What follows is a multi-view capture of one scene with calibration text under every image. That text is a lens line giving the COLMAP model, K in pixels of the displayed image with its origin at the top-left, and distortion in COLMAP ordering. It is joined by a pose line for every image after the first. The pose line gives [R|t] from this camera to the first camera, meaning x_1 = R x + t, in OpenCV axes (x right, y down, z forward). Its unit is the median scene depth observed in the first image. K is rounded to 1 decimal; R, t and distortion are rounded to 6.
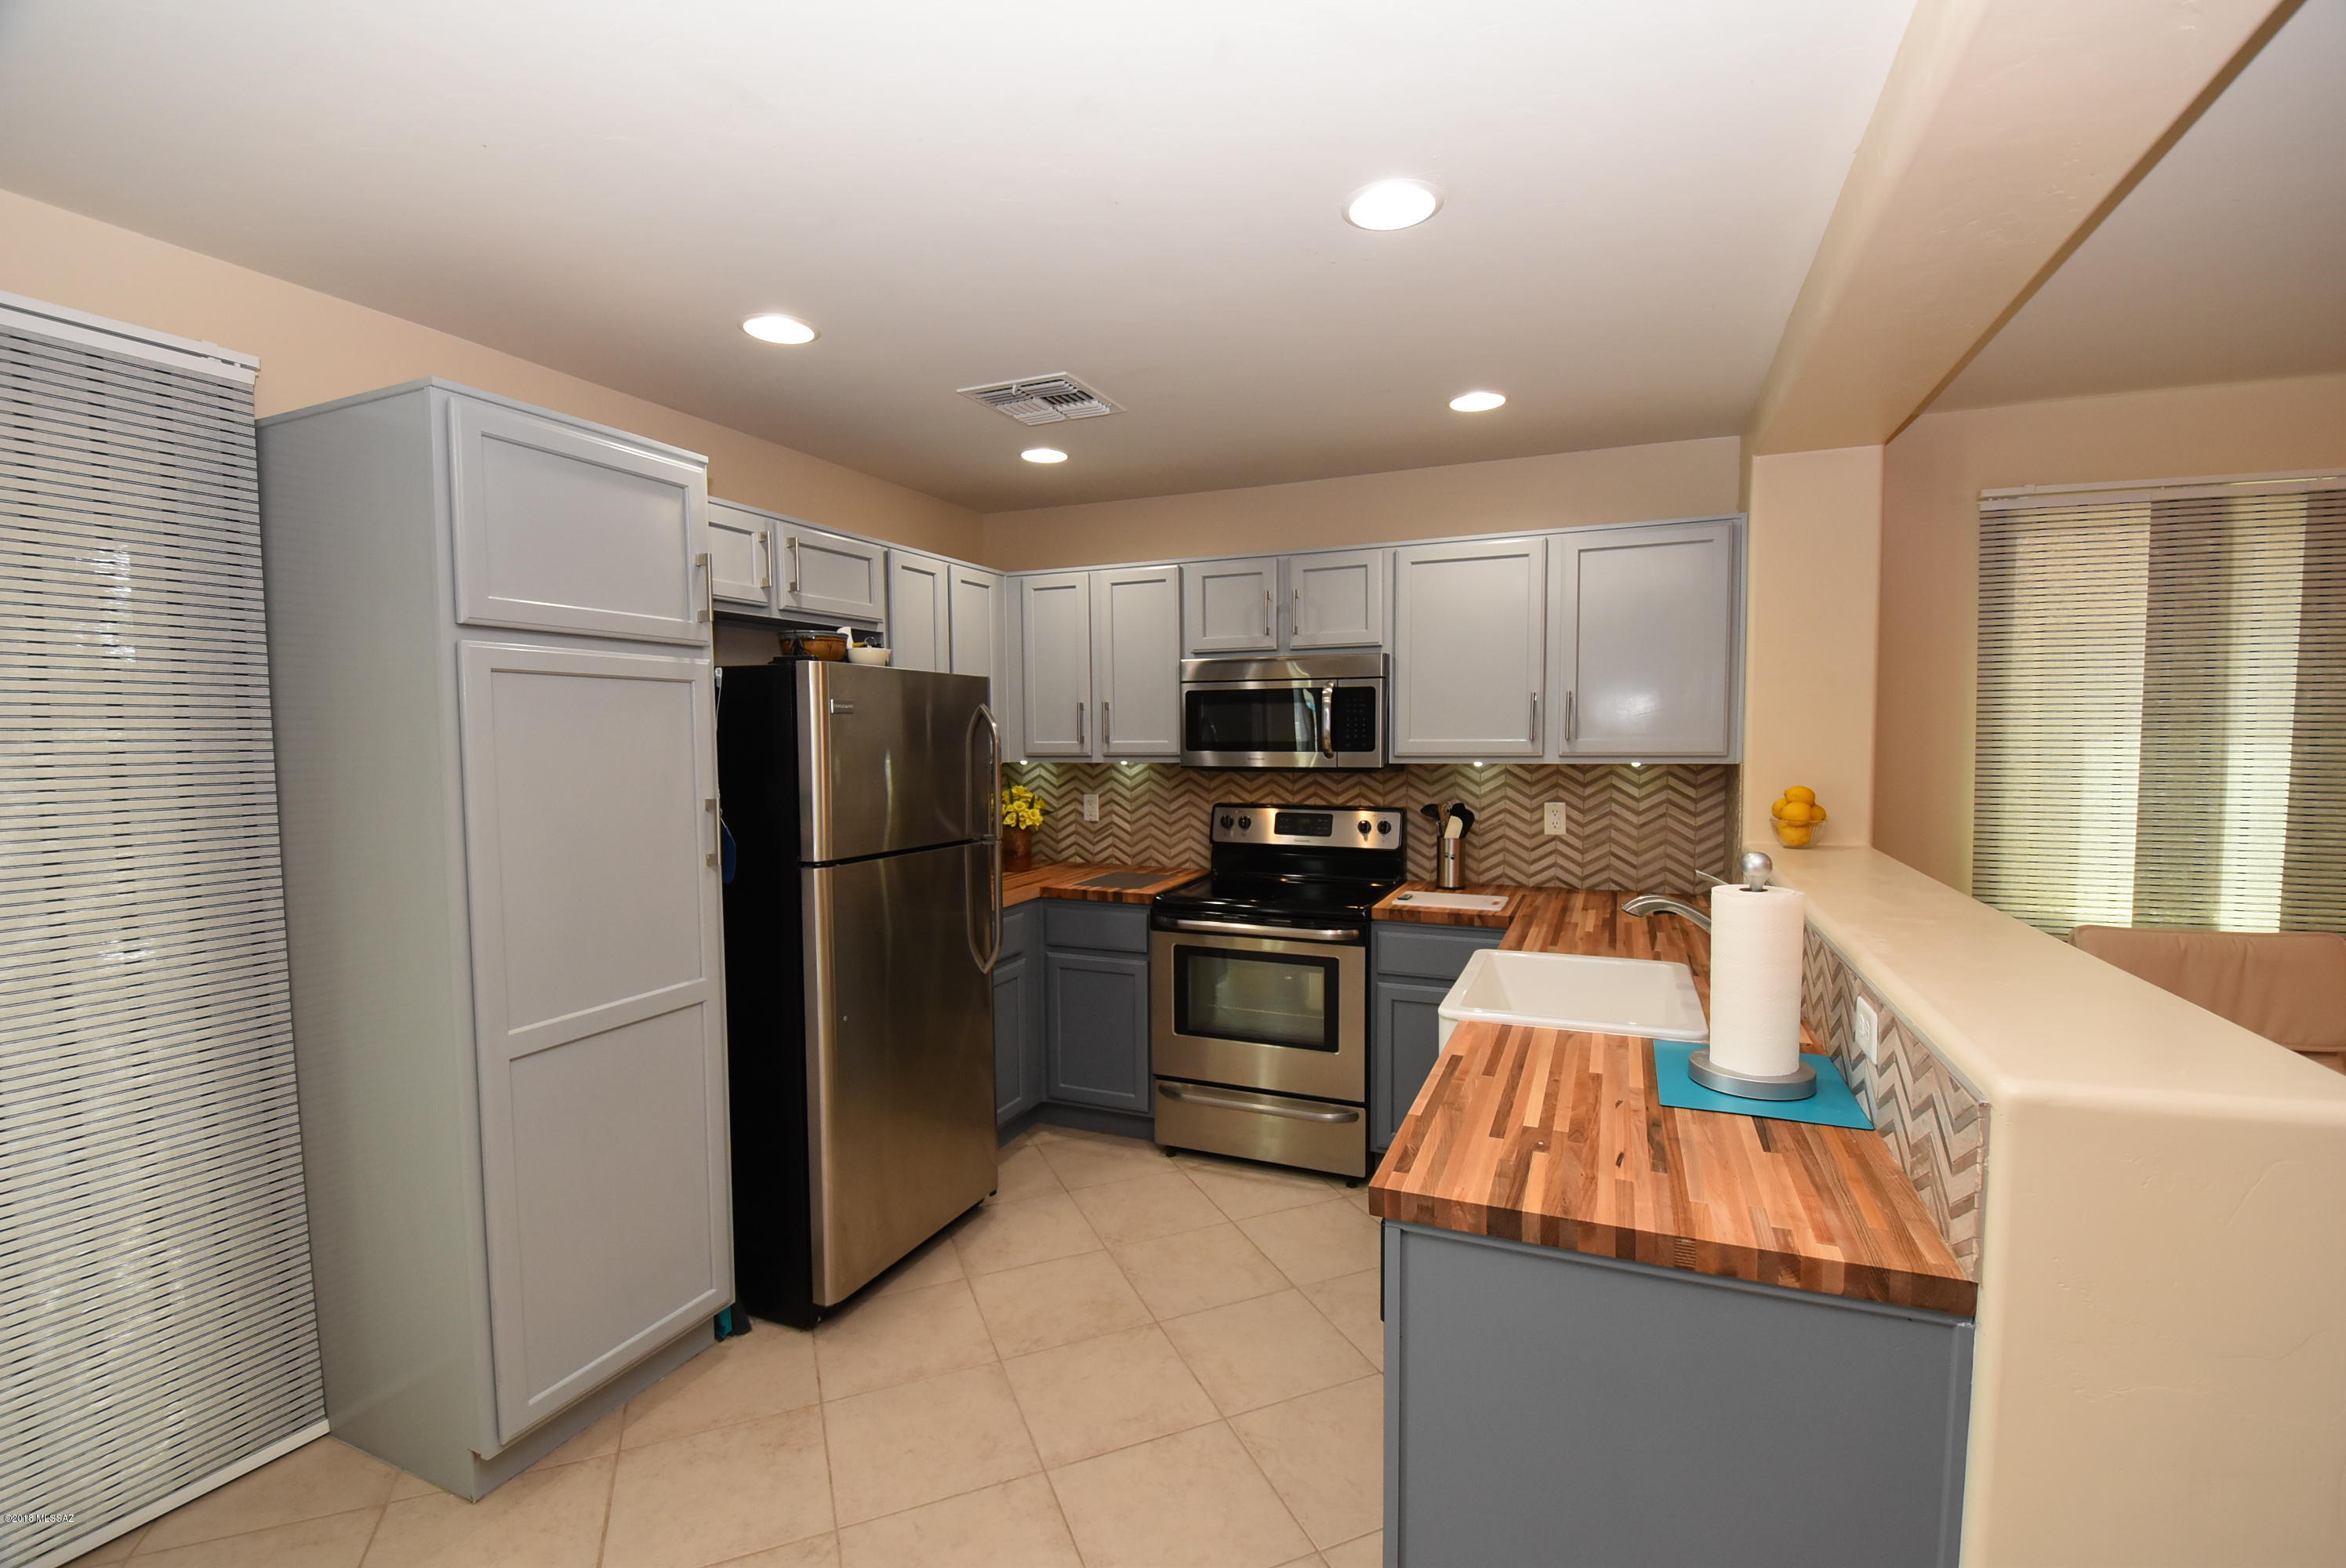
lens RADIAL K [[1025.4, 0, 1182.3], [0, 1025.4, 800.4], [0, 0, 1]] dist [0.001969, -0.013630]
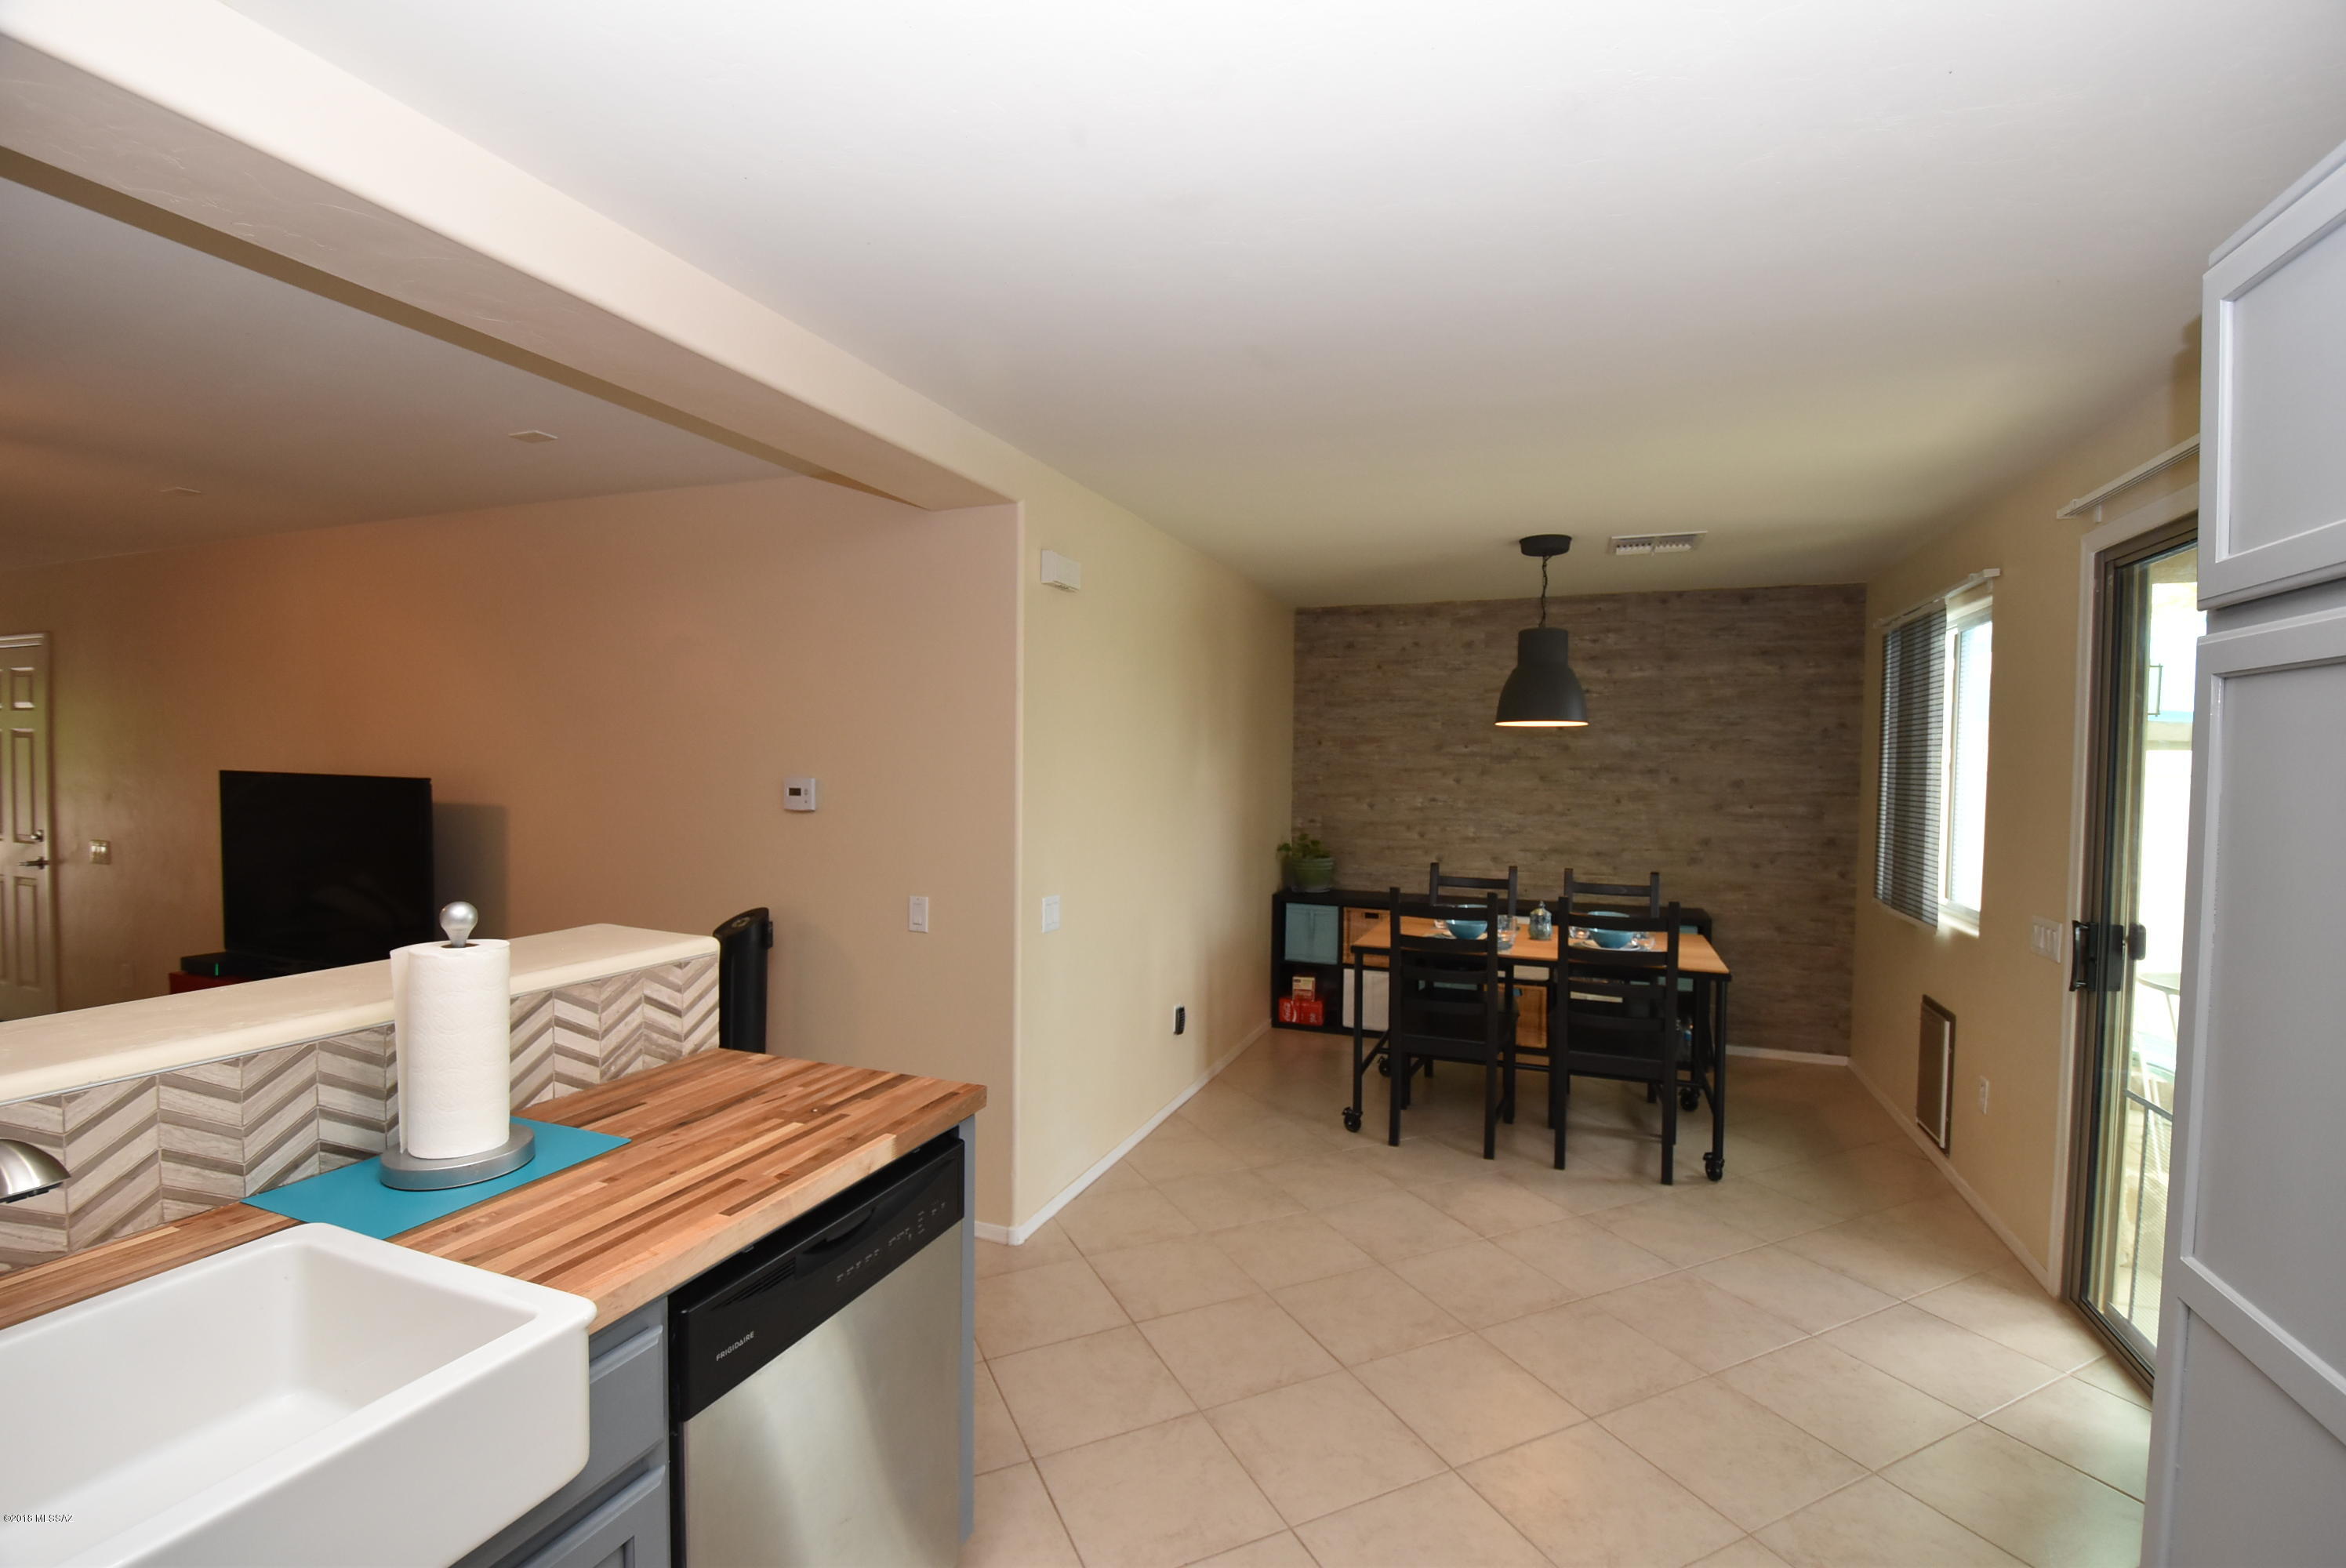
lens RADIAL K [[1025.4, 0, 1187.5], [0, 1025.4, 794.9], [0, 0, 1]] dist [0.001969, -0.013630]
pose [[-0.999297, -0.002482, -0.037396, -0.014157], [-0.006179, 0.995061, 0.099068, -0.060501], [0.036965, 0.099230, -0.994378, 0.871228]]
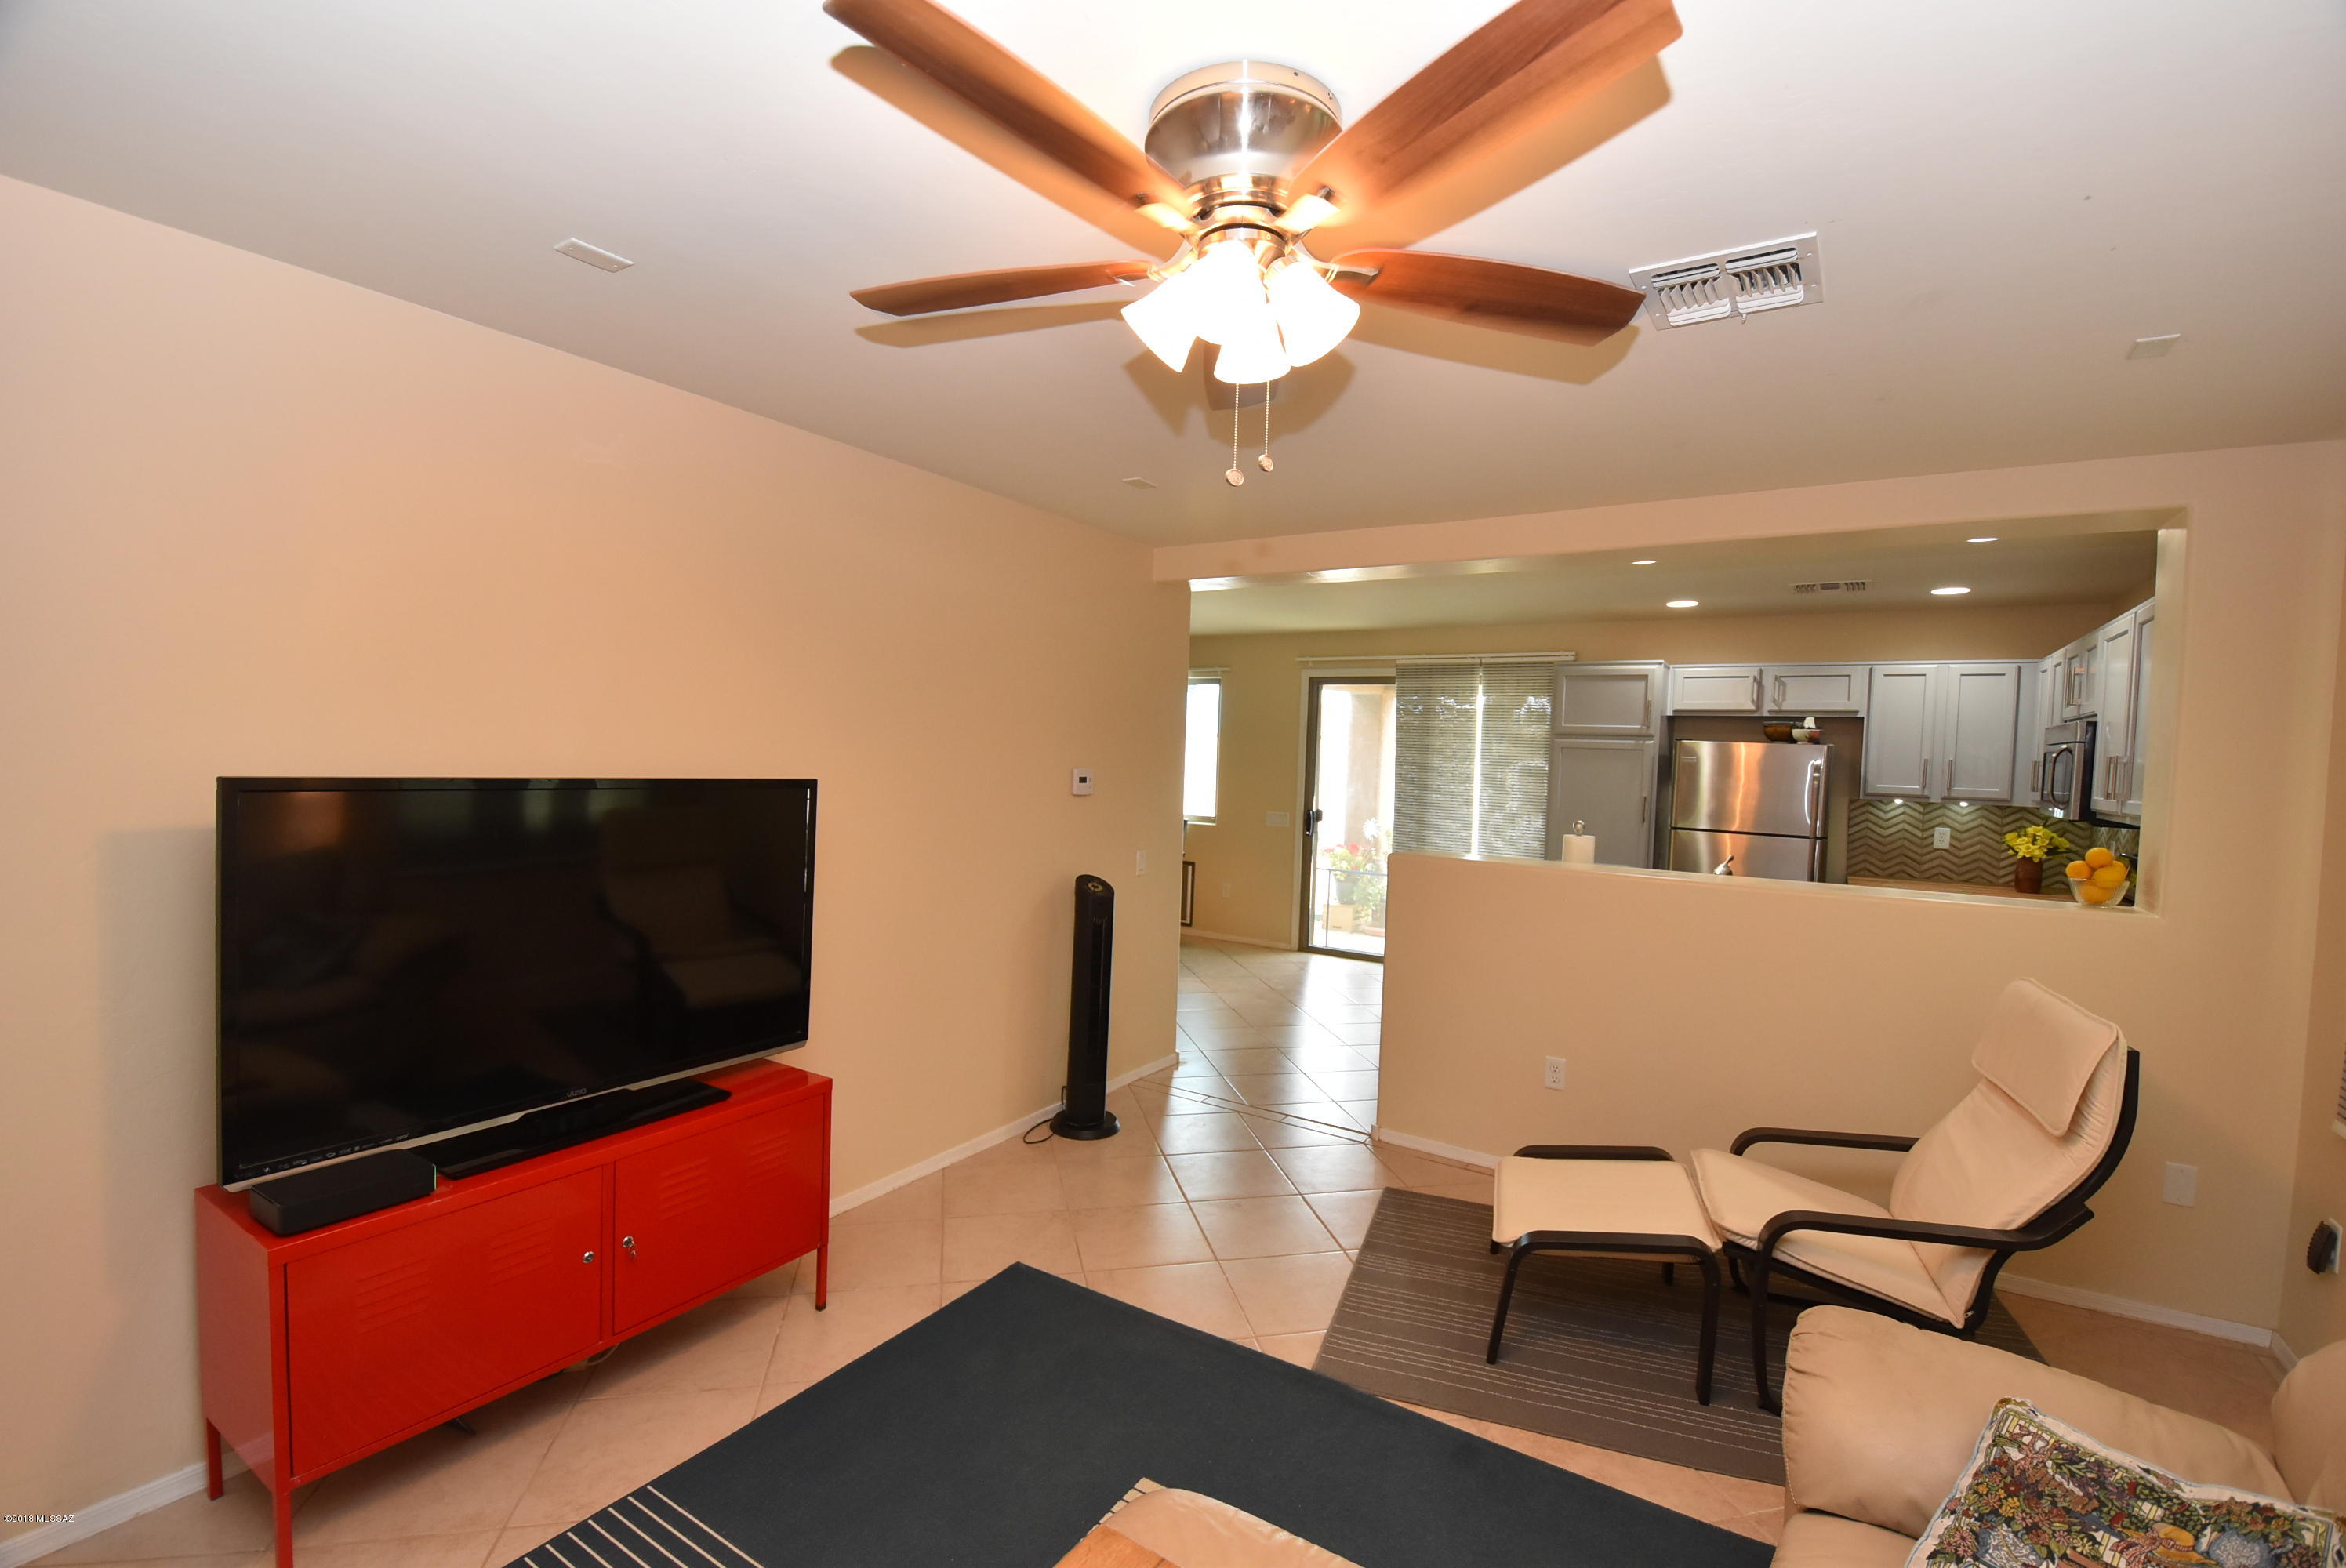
lens RADIAL K [[1025.4, 0, 1169.6], [0, 1025.4, 776.1], [0, 0, 1]] dist [0.001969, -0.013630]
pose [[-0.181476, 0.027957, -0.982998, 1.505653], [-0.097407, 0.994169, 0.046258, -0.034866], [0.978559, 0.104145, -0.177695, 0.199106]]
